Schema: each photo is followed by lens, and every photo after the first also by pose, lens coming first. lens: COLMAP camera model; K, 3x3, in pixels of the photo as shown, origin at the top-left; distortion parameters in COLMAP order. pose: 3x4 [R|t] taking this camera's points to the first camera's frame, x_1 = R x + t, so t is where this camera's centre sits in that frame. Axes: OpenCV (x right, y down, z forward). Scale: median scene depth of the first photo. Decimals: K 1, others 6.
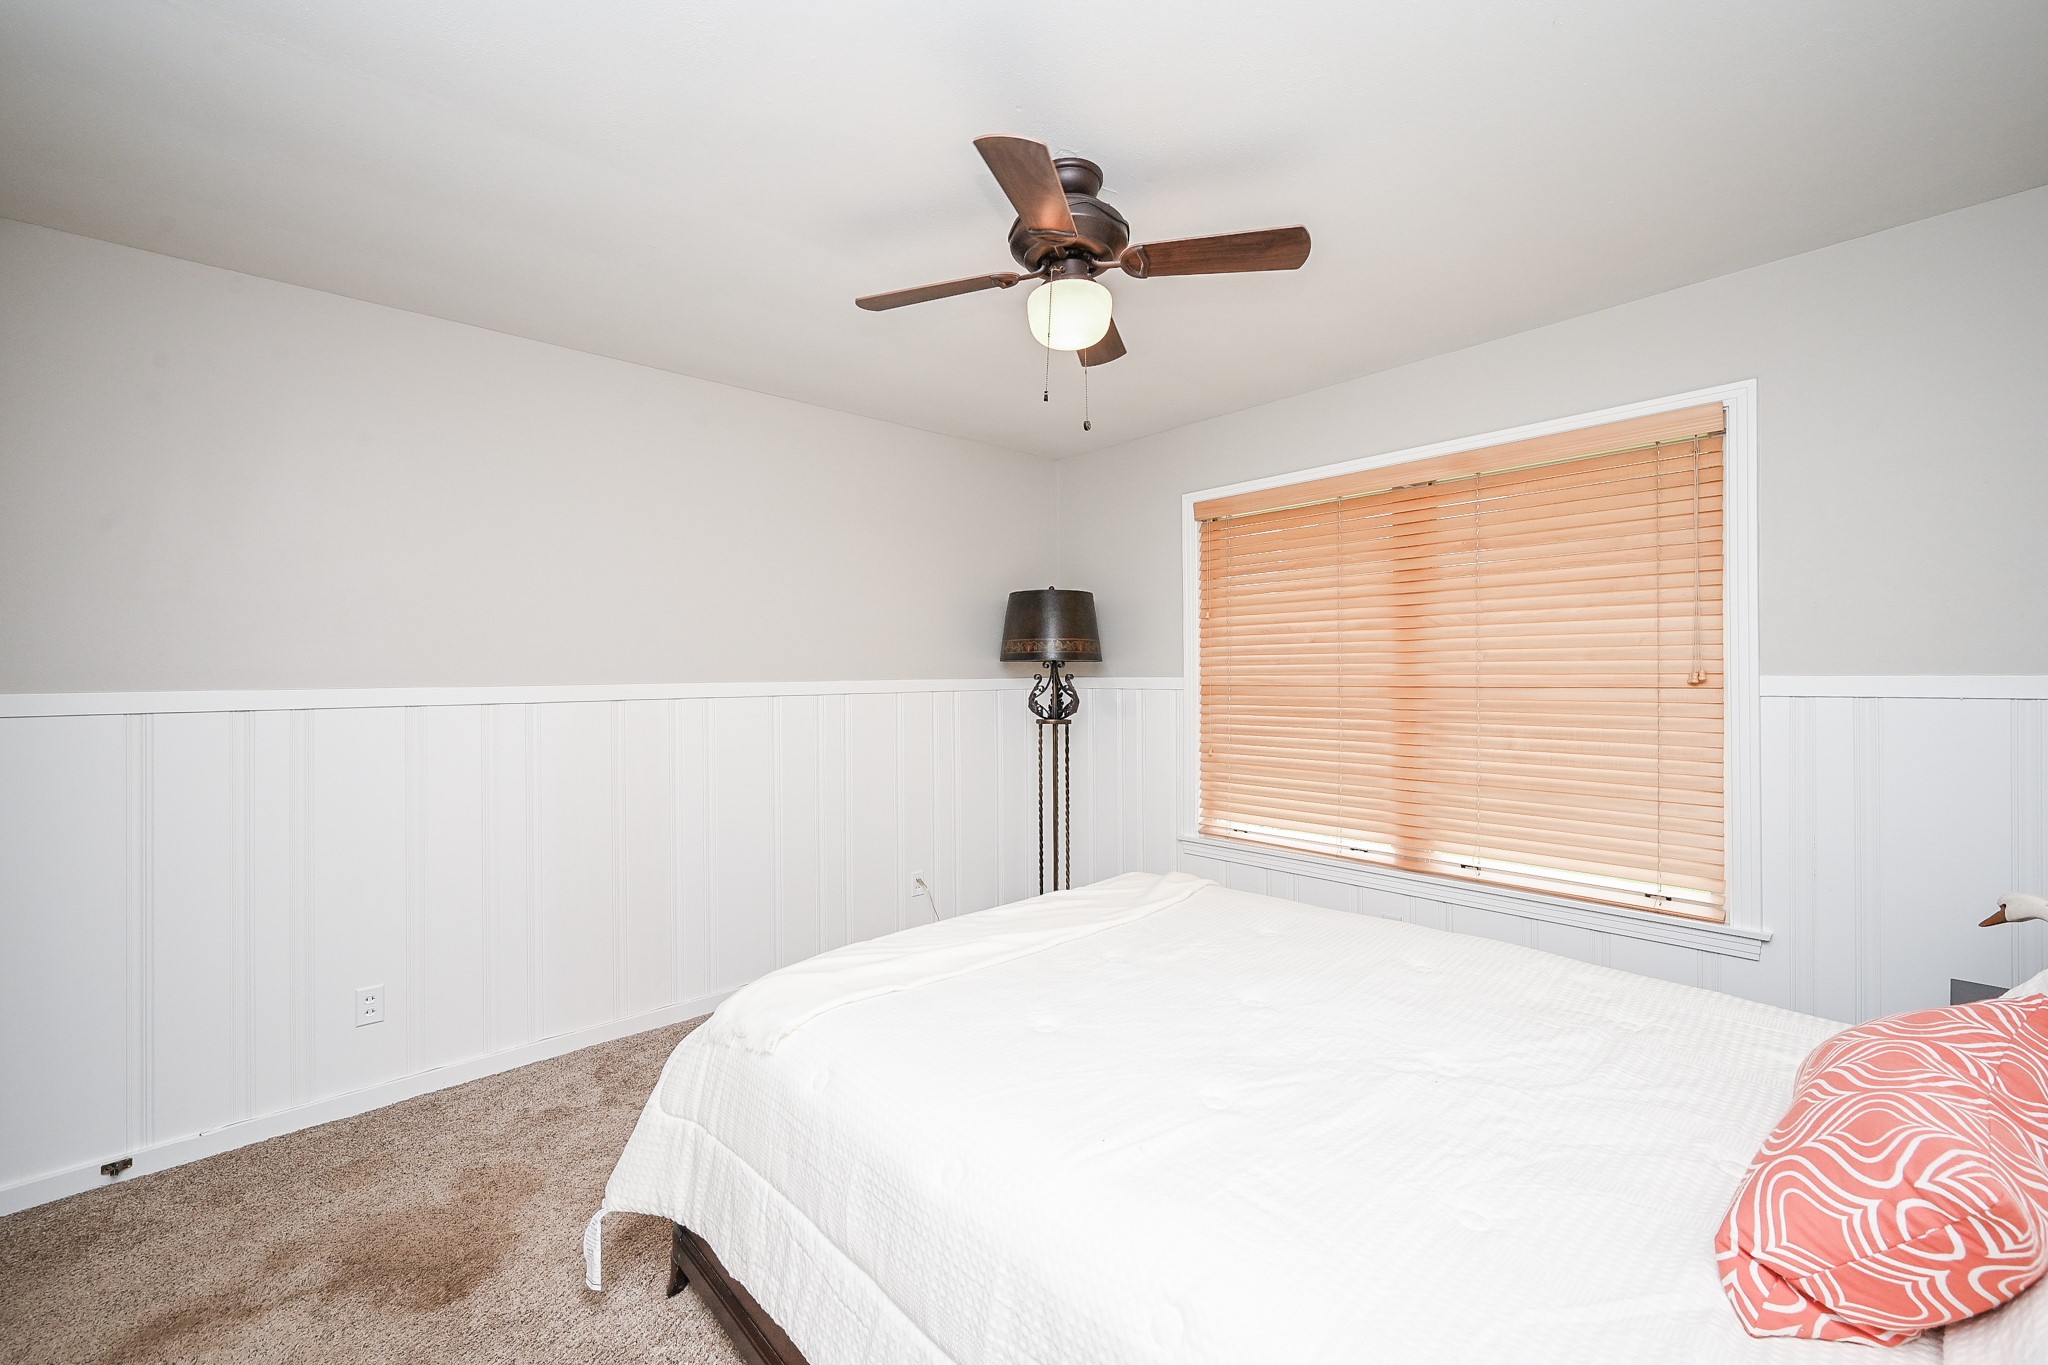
lens RADIAL K [[810.6, 0, 1024.0], [0, 810.6, 682.5], [0, 0, 1]] dist [-0.000220, 0.000062]
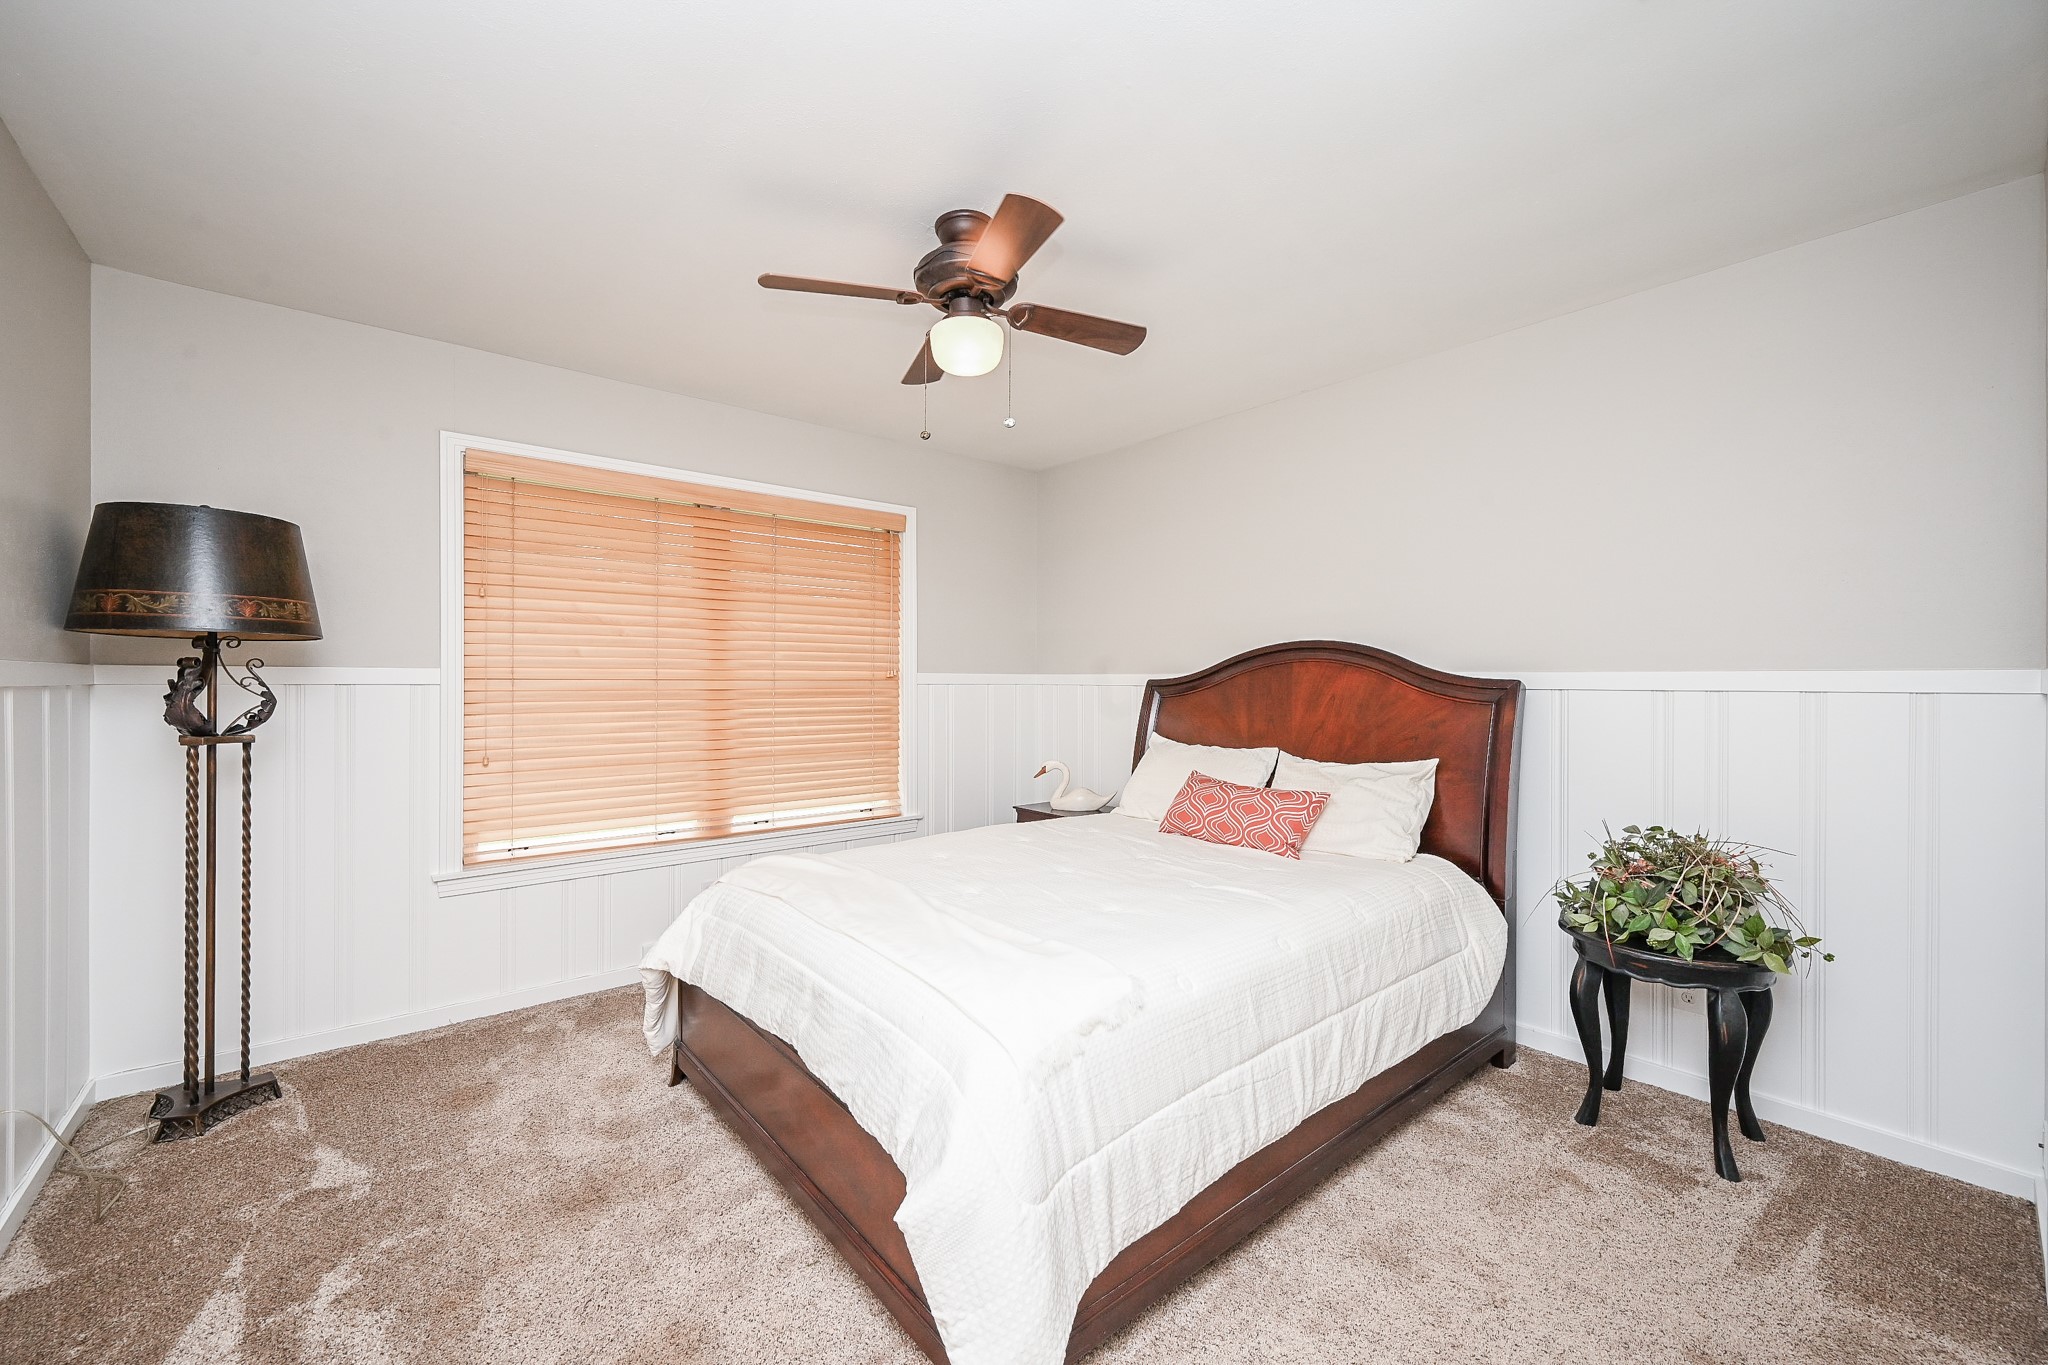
lens RADIAL K [[810.6, 0, 1024.0], [0, 810.6, 682.5], [0, 0, 1]] dist [-0.000220, 0.000062]
pose [[0.048237, 0.009355, 0.998792, -0.661160], [0.010424, 0.999897, -0.009869, 0.025400], [-0.998782, 0.010888, 0.048135, 0.500354]]
